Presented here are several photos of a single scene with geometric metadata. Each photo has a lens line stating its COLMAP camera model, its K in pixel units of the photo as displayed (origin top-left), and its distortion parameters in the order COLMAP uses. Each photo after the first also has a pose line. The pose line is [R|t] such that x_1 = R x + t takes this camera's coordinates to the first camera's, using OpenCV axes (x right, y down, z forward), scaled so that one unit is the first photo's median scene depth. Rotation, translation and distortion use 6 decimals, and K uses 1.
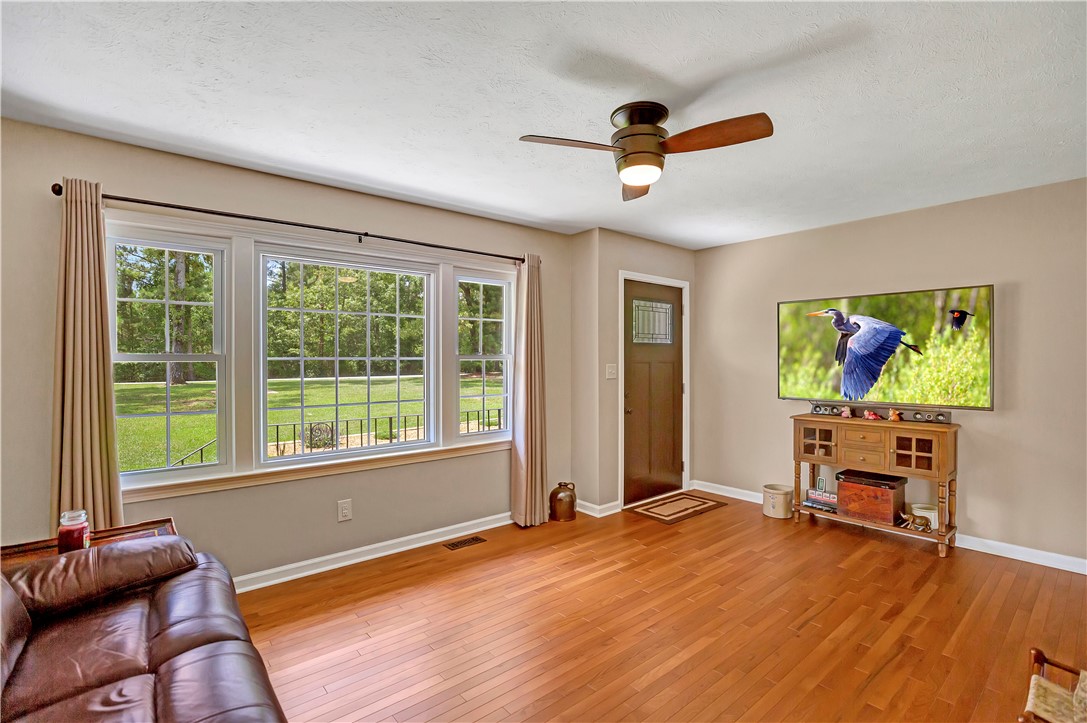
lens RADIAL K [[502.7, 0, 544.0], [0, 502.7, 360.8], [0, 0, 1]] dist [-0.040784, 0.009440]
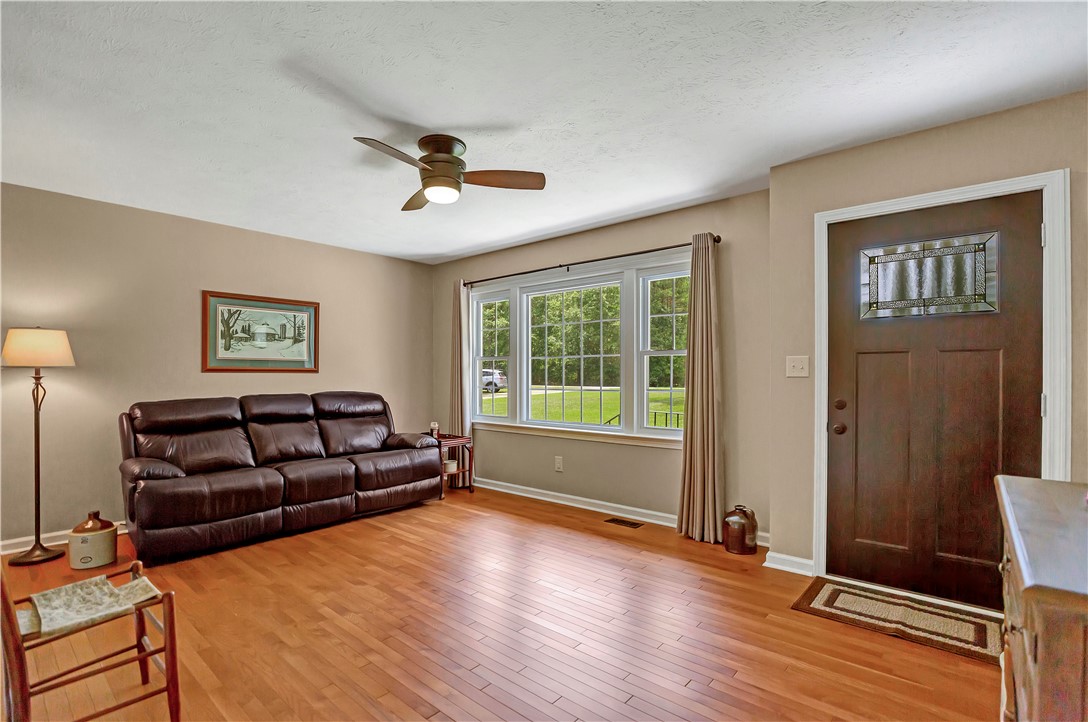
lens RADIAL K [[503.2, 0, 552.5], [0, 503.2, 380.5], [0, 0, 1]] dist [-0.040784, 0.009440]
pose [[0.167222, 0.015996, -0.985789, 0.763706], [-0.001565, 0.999871, 0.015959, 0.030099], [0.985918, -0.001125, 0.167226, 0.565786]]
